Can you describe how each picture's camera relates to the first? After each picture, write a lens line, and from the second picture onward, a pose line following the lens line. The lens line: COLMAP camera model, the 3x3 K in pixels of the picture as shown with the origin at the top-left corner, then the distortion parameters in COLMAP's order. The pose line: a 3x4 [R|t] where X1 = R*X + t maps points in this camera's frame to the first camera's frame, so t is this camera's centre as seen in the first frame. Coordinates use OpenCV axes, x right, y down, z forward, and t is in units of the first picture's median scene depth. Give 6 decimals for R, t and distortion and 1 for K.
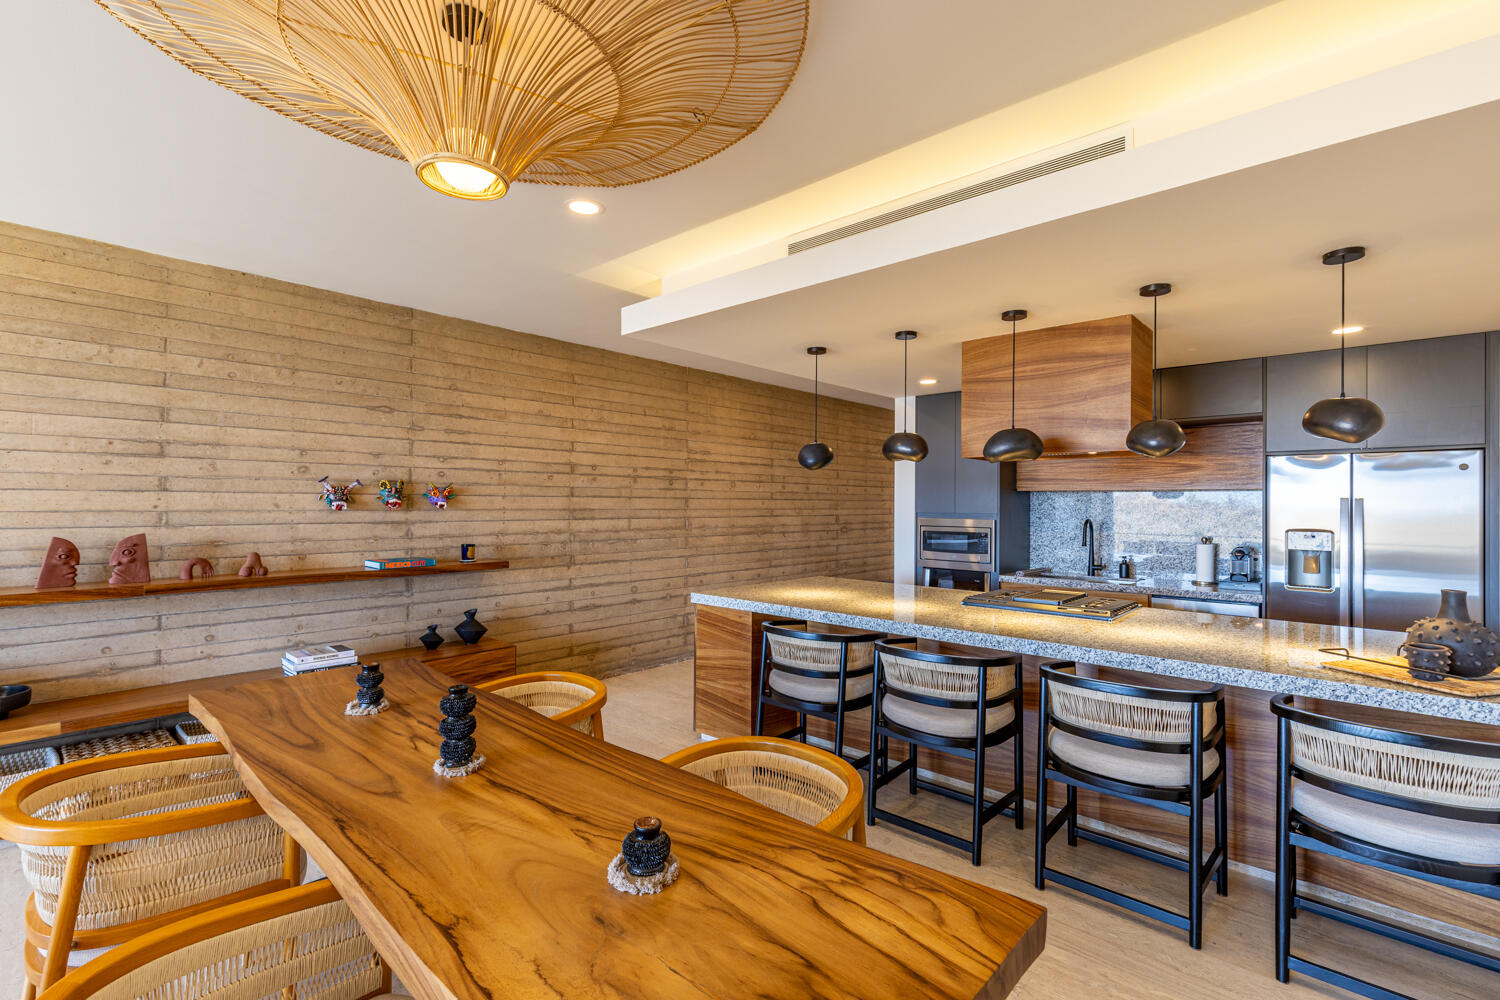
lens RADIAL K [[667.4, 0, 750.0], [0, 667.4, 500.0], [0, 0, 1]] dist [0.002563, -0.000154]
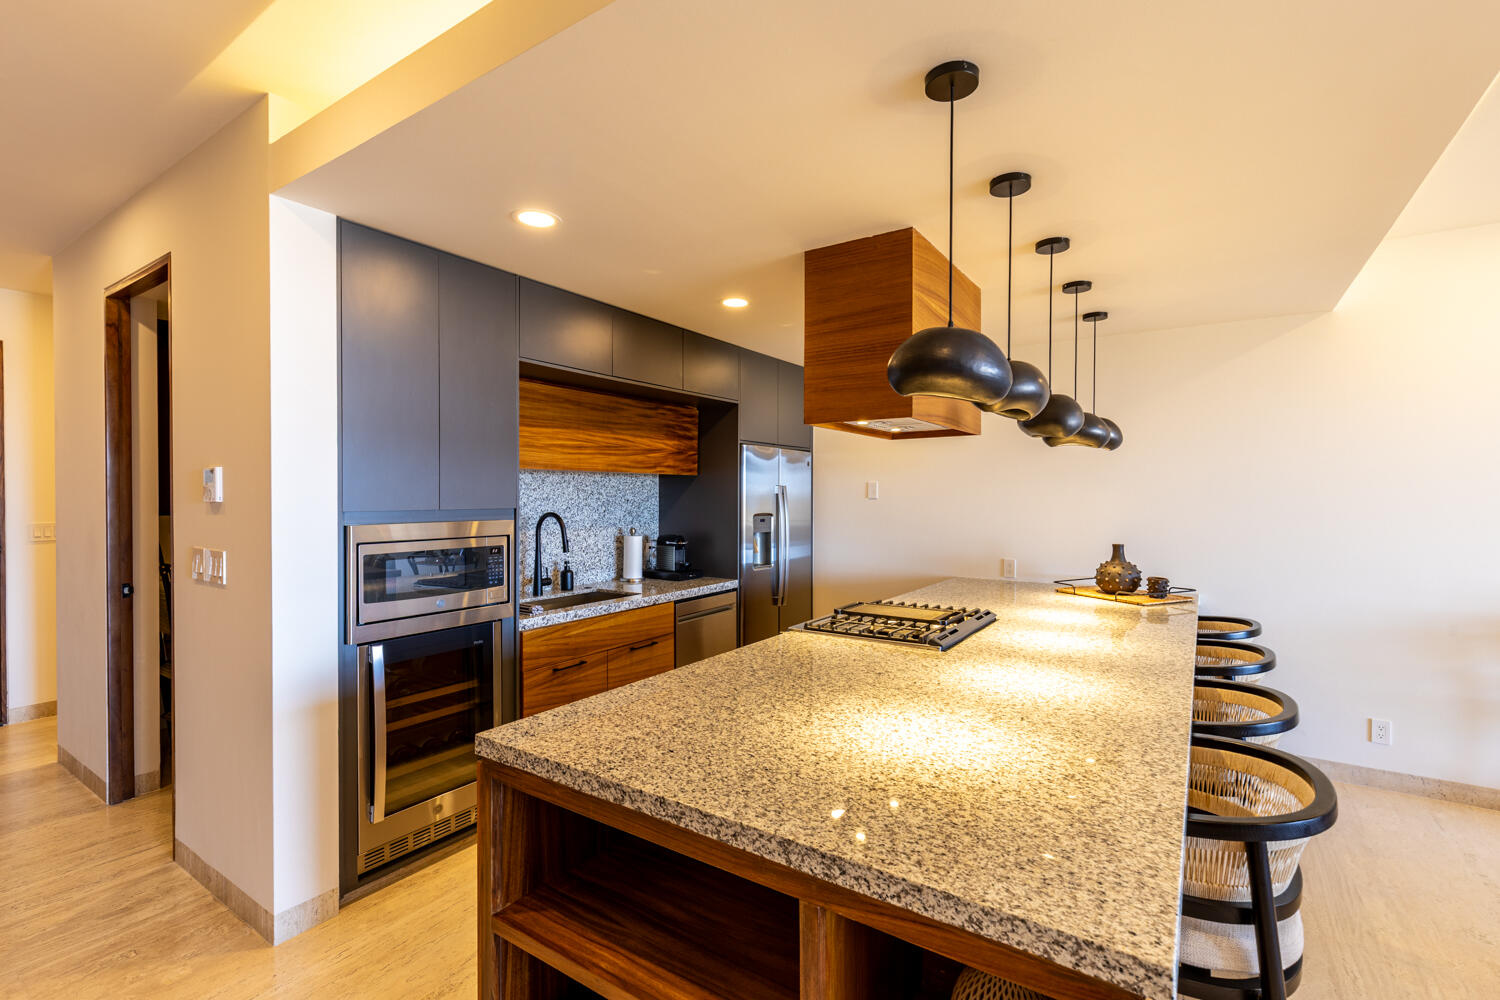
lens RADIAL K [[674.6, 0, 751.6], [0, 674.6, 496.1], [0, 0, 1]] dist [0.004132, 0.000129]
pose [[-0.132067, -0.009109, 0.991199, -0.205382], [-0.008352, 0.999933, 0.008077, 0.004889], [-0.991206, -0.007212, -0.132134, 0.914361]]
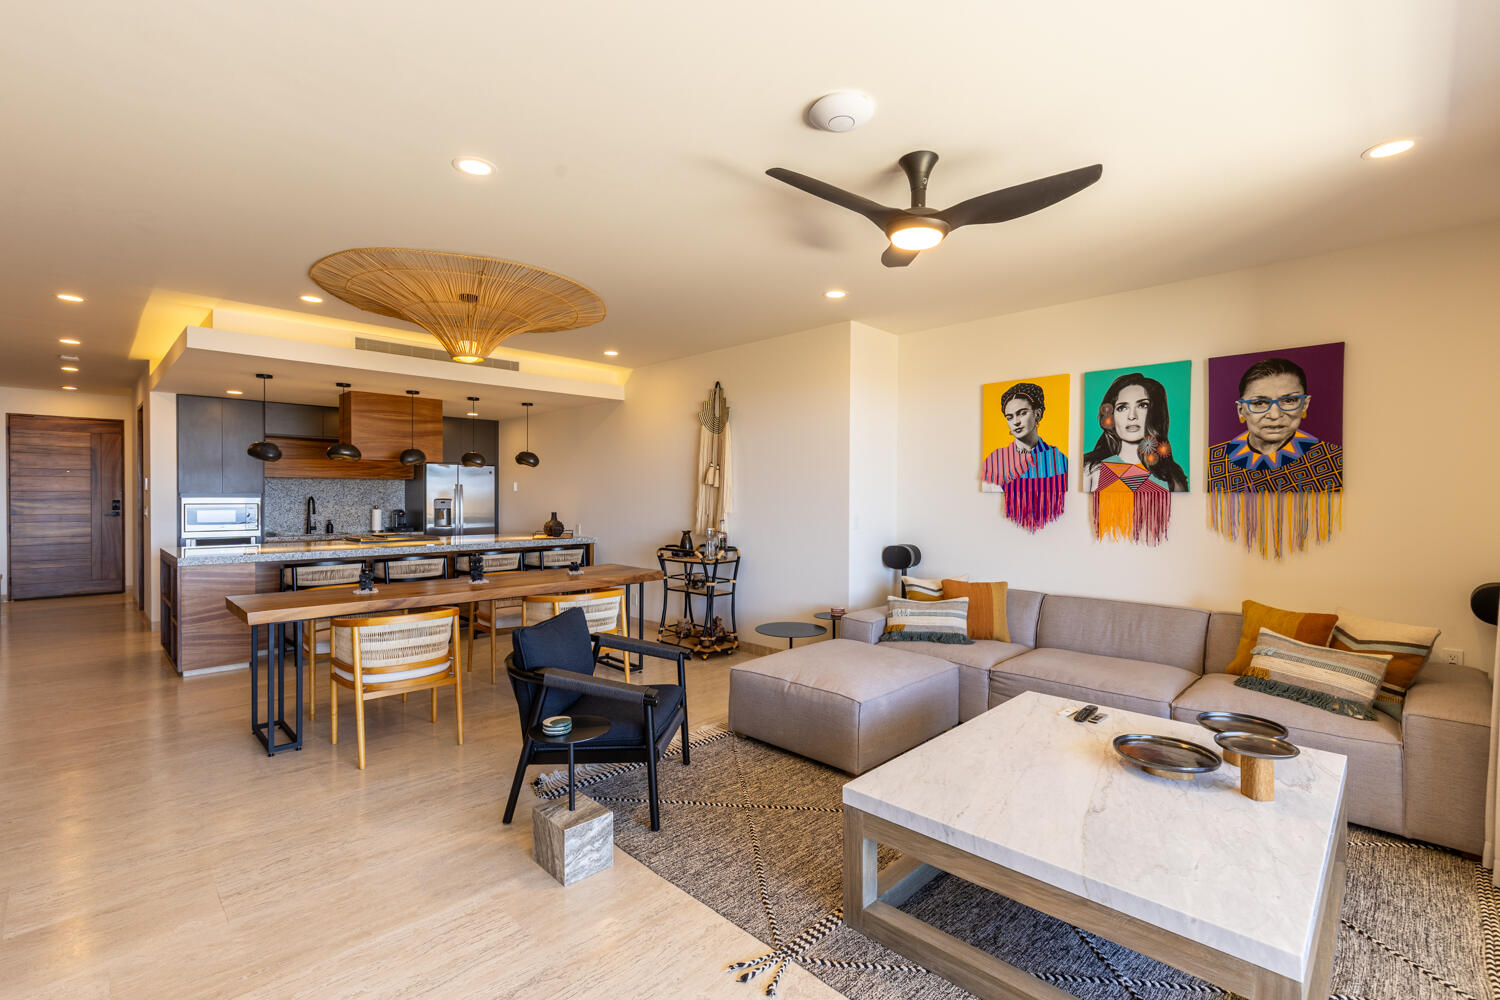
lens RADIAL K [[674.6, 0, 751.6], [0, 674.6, 496.1], [0, 0, 1]] dist [0.004132, 0.000129]
pose [[0.052851, -0.009417, 0.998558, -1.001522], [-0.007368, 0.999925, 0.009819, 0.005263], [-0.998575, -0.007876, 0.052777, -0.081132]]
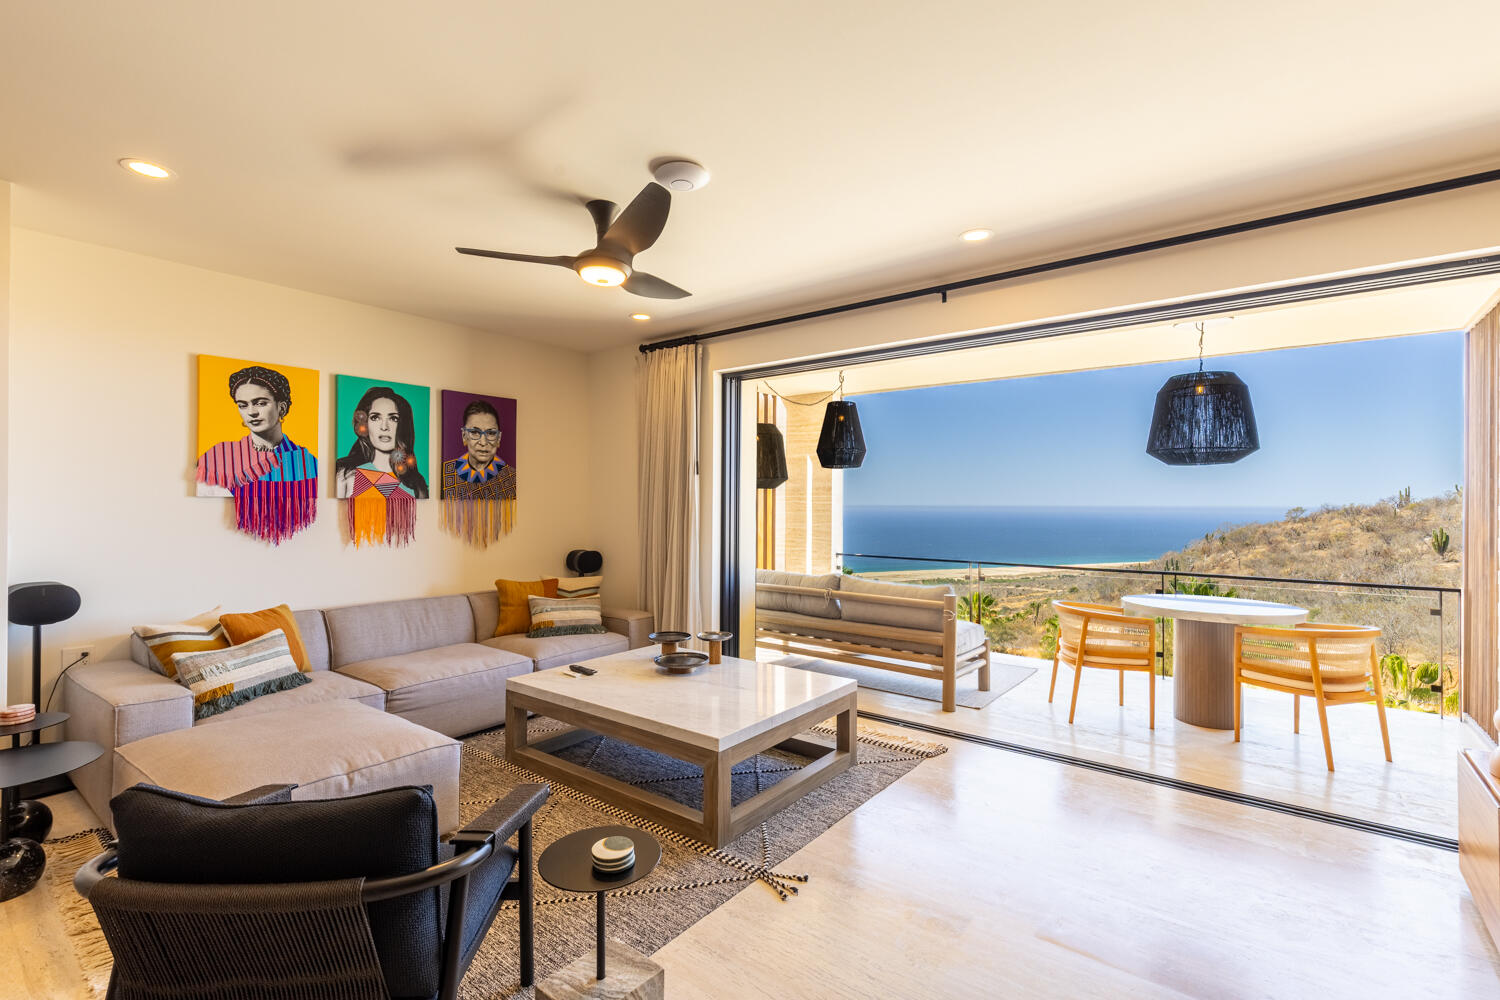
lens RADIAL K [[674.6, 0, 751.6], [0, 674.6, 496.1], [0, 0, 1]] dist [0.004132, 0.000129]
pose [[-0.997763, -0.012148, -0.065741, -0.565223], [-0.010986, 0.999778, -0.018005, 0.012431], [0.065945, -0.017243, -0.997674, 0.408591]]
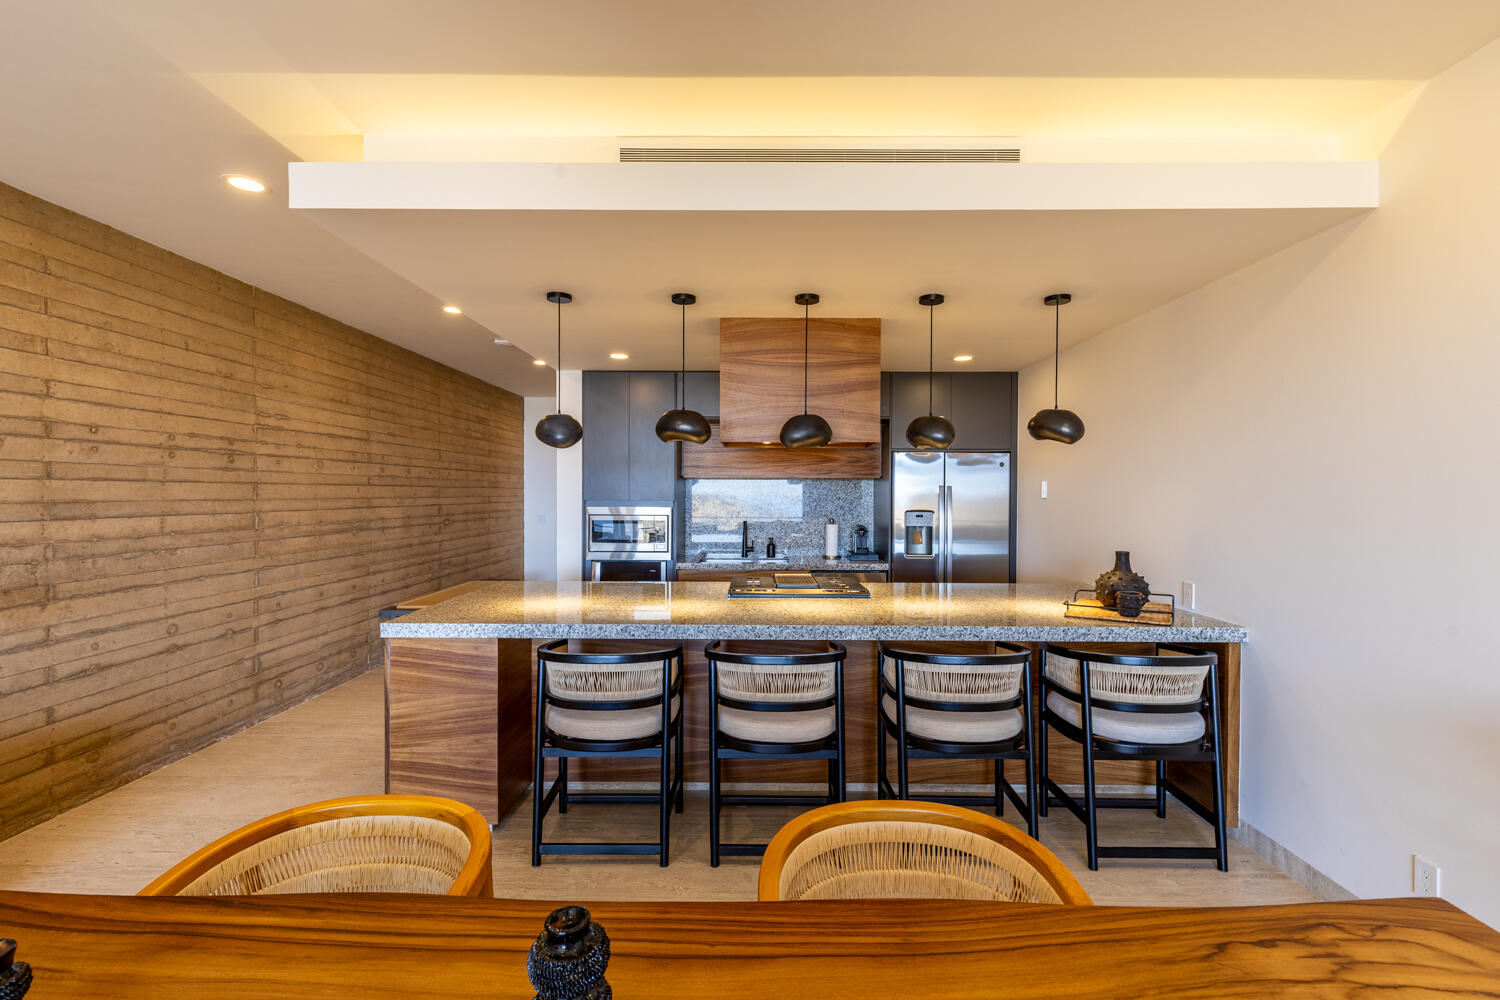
lens RADIAL K [[676.6, 0, 747.2], [0, 676.6, 501.2], [0, 0, 1]] dist [0.010282, -0.000261]
pose [[0.751266, -0.011787, 0.659894, -0.209492], [-0.002050, 0.999794, 0.020193, 0.000876], [-0.659996, -0.016523, 0.751087, 0.192264]]
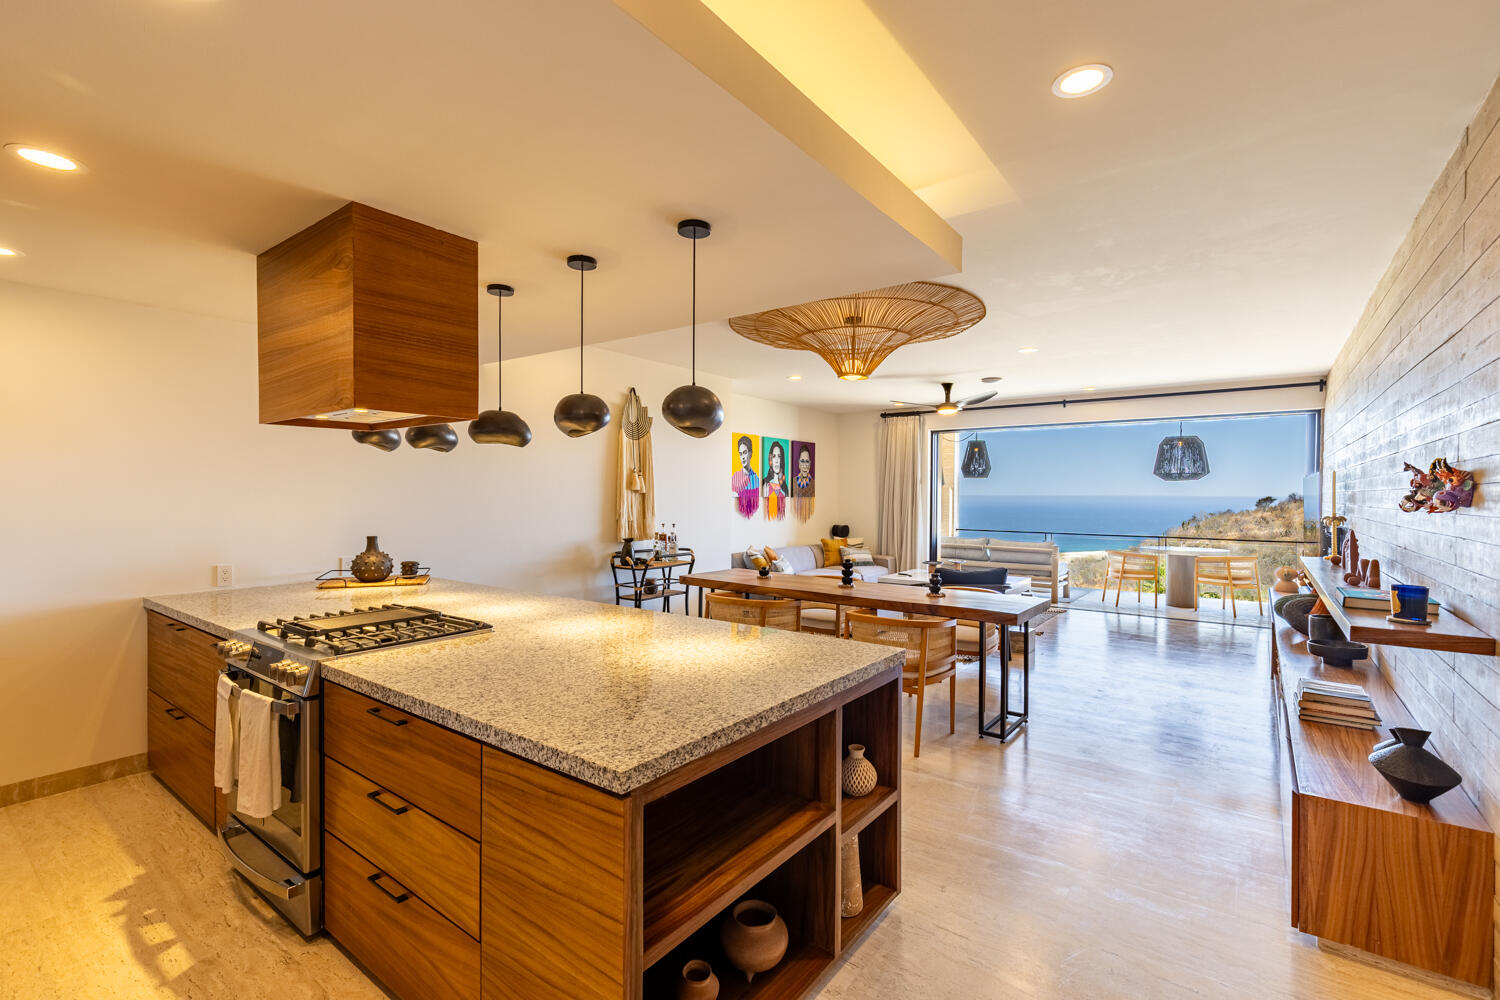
lens RADIAL K [[674.6, 0, 751.6], [0, 674.6, 496.1], [0, 0, 1]] dist [0.004132, 0.000129]
pose [[-0.996199, -0.011887, -0.086292, 0.075074], [-0.011663, 0.999927, -0.003093, 0.008704], [0.086322, -0.002075, -0.996265, 1.249931]]
